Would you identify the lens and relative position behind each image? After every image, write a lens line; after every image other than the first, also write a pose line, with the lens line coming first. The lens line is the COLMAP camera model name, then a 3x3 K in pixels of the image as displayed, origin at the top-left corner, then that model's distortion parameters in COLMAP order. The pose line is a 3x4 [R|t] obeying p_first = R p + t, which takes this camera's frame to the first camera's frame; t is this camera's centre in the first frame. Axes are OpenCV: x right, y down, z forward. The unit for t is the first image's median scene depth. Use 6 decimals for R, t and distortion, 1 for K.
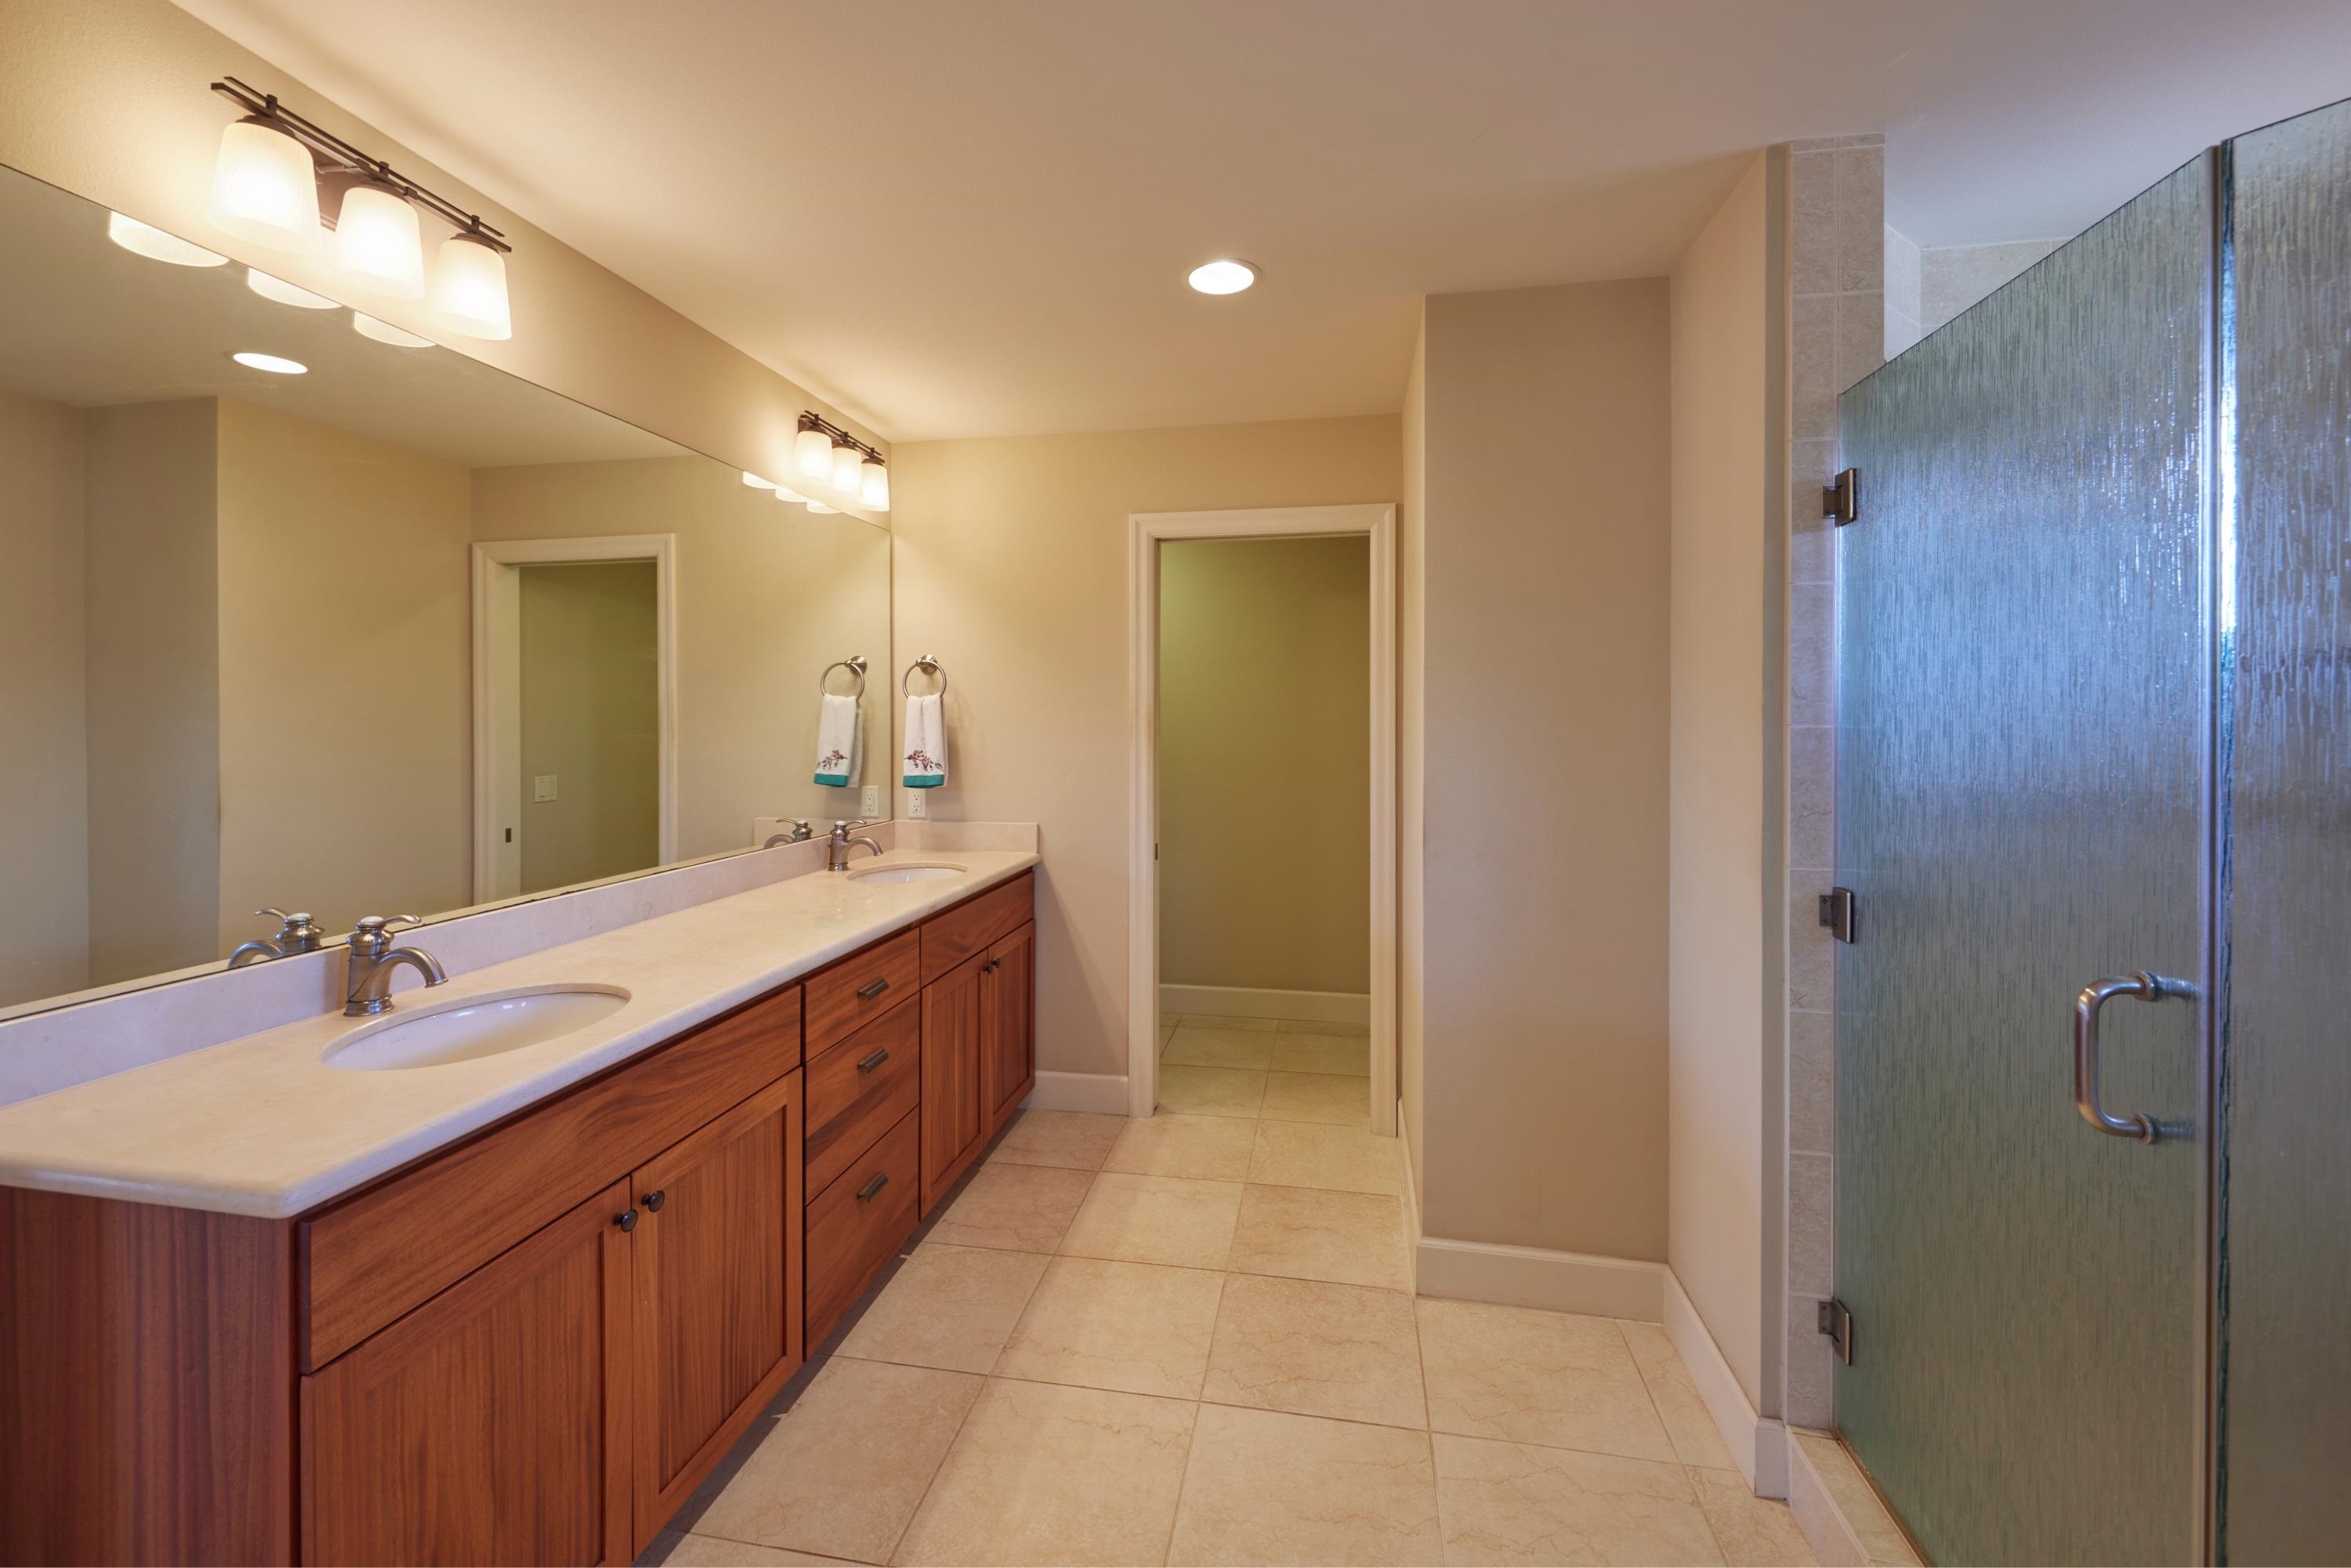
lens RADIAL K [[950.5, 0, 1185.3], [0, 950.5, 720.6], [0, 0, 1]] dist [0.001296, 0.000010]
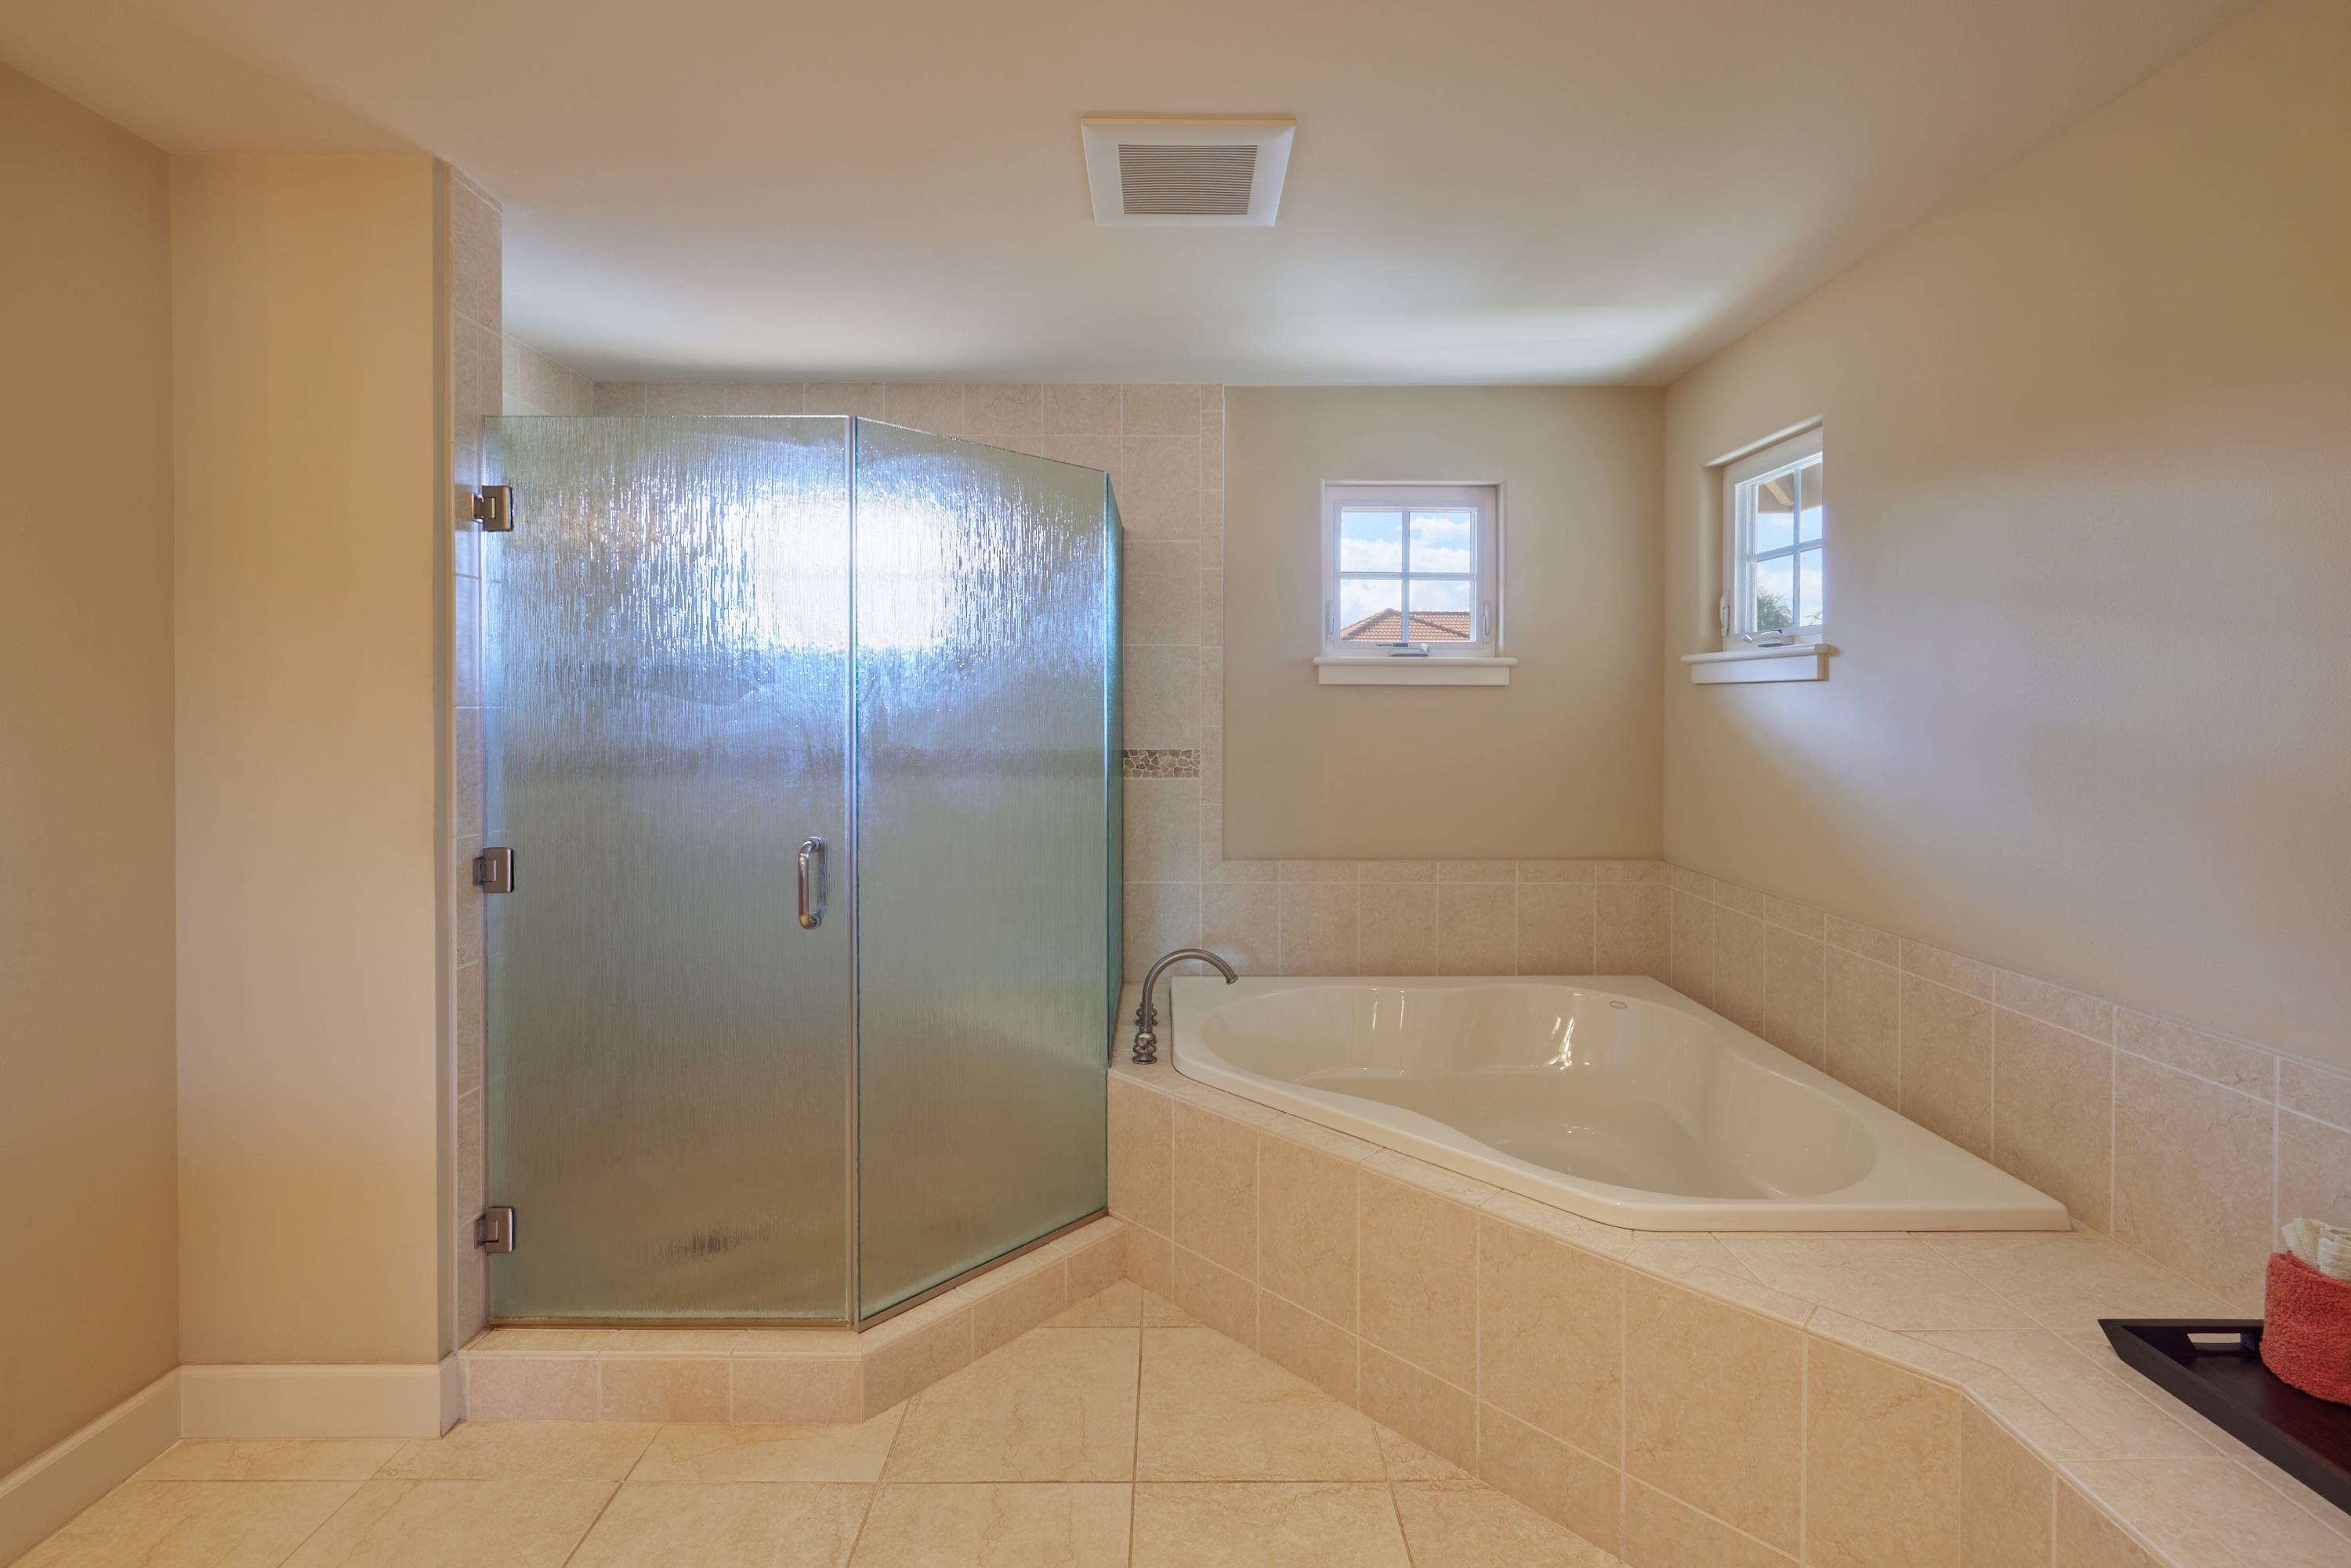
lens RADIAL K [[1034.3, 0, 1163.6], [0, 1034.3, 712.2], [0, 0, 1]] dist [0.001132, 0.000385]
pose [[-0.161406, -0.005914, 0.986870, -0.661789], [0.002234, 0.999977, 0.006358, 0.006189], [-0.986886, 0.003231, -0.161389, 0.396588]]
